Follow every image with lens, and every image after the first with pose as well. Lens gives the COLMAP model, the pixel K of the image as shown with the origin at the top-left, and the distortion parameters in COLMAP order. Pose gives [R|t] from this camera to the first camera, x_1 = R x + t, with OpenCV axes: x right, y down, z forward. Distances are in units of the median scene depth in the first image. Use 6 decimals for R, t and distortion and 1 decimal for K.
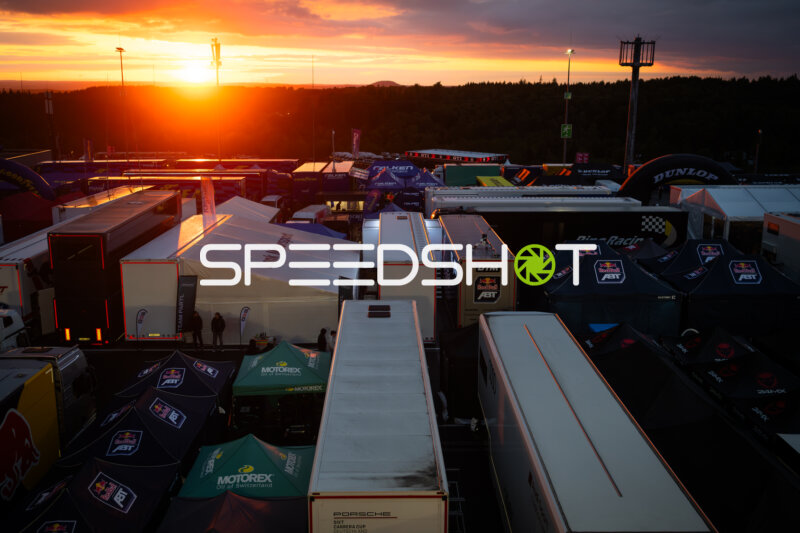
lens RADIAL K [[838.7, 0, 409.4], [0, 838.7, 279.1], [0, 0, 1]] dist [-0.012459, 0.000000]
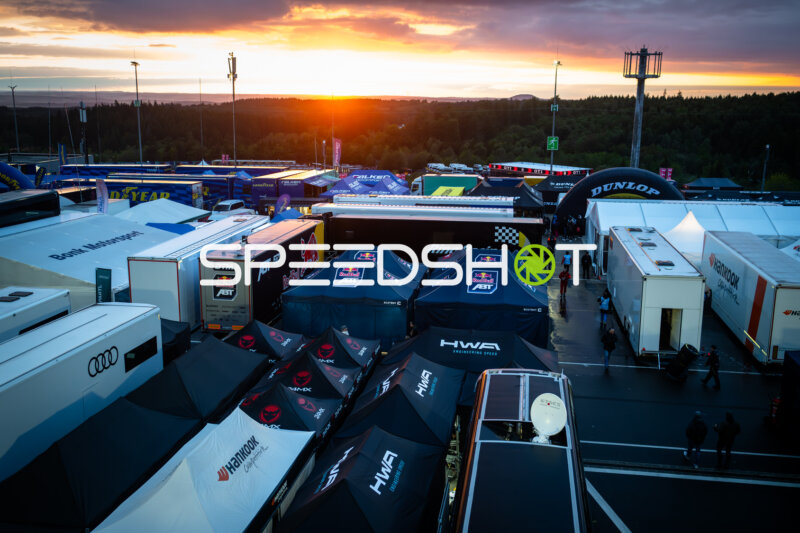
lens RADIAL K [[838.7, 0, 432.3], [0, 838.7, 271.7], [0, 0, 1]] dist [-0.012459, 0.000000]
pose [[0.981663, 0.041057, -0.186150, 0.229592], [-0.045596, 0.998756, -0.020166, 0.000811], [0.185091, 0.028284, 0.982314, 0.006179]]
